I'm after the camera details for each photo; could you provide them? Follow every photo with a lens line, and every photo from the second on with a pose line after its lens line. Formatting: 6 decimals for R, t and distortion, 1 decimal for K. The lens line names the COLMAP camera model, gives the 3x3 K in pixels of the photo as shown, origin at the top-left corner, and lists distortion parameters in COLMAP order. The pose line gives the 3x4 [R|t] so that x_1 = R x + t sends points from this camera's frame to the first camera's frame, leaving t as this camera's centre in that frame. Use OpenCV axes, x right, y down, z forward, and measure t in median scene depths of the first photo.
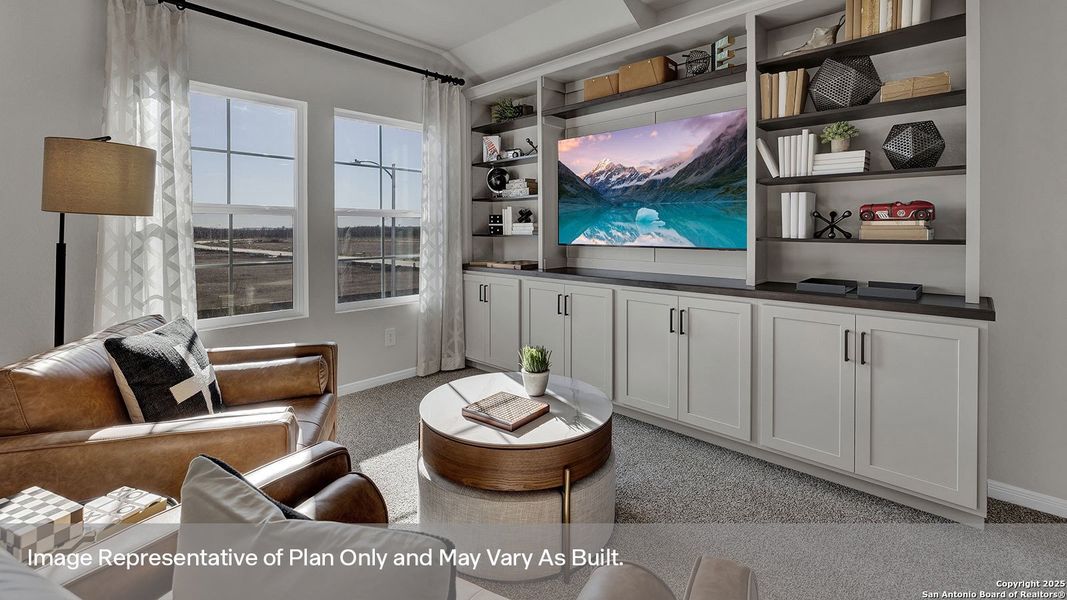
lens RADIAL K [[458.0, 0, 531.3], [0, 458.0, 238.9], [0, 0, 1]] dist [-0.000228, 0.000073]
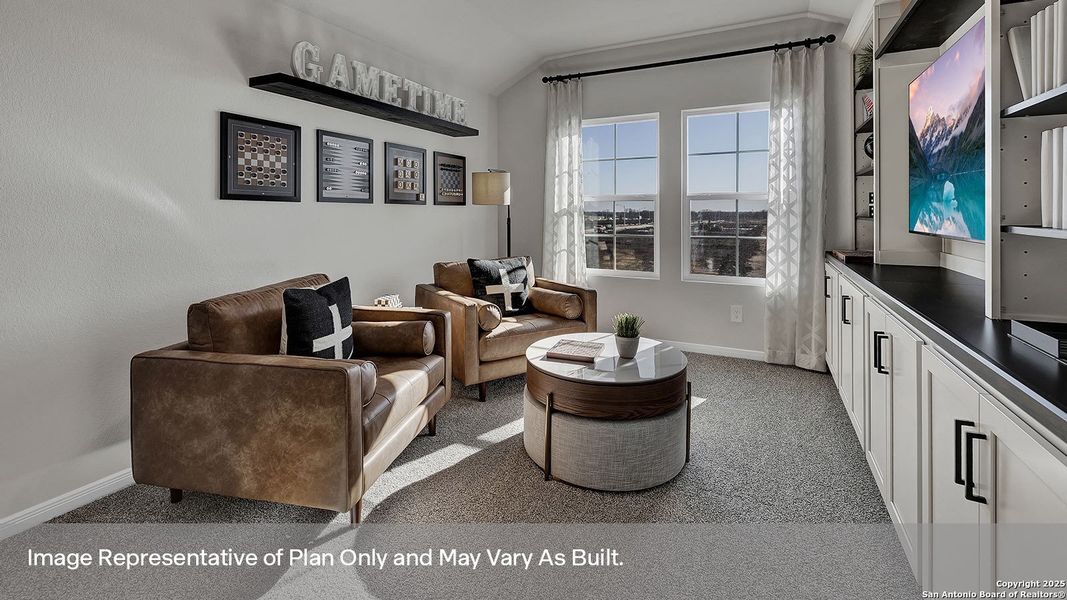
lens RADIAL K [[471.2, 0, 523.2], [0, 471.2, 240.0], [0, 0, 1]] dist [0.002402, 0.000515]
pose [[0.303612, 0.064849, -0.950586, 0.659344], [-0.016474, 0.997889, 0.062815, -0.017890], [0.952653, -0.003411, 0.304040, 0.232403]]
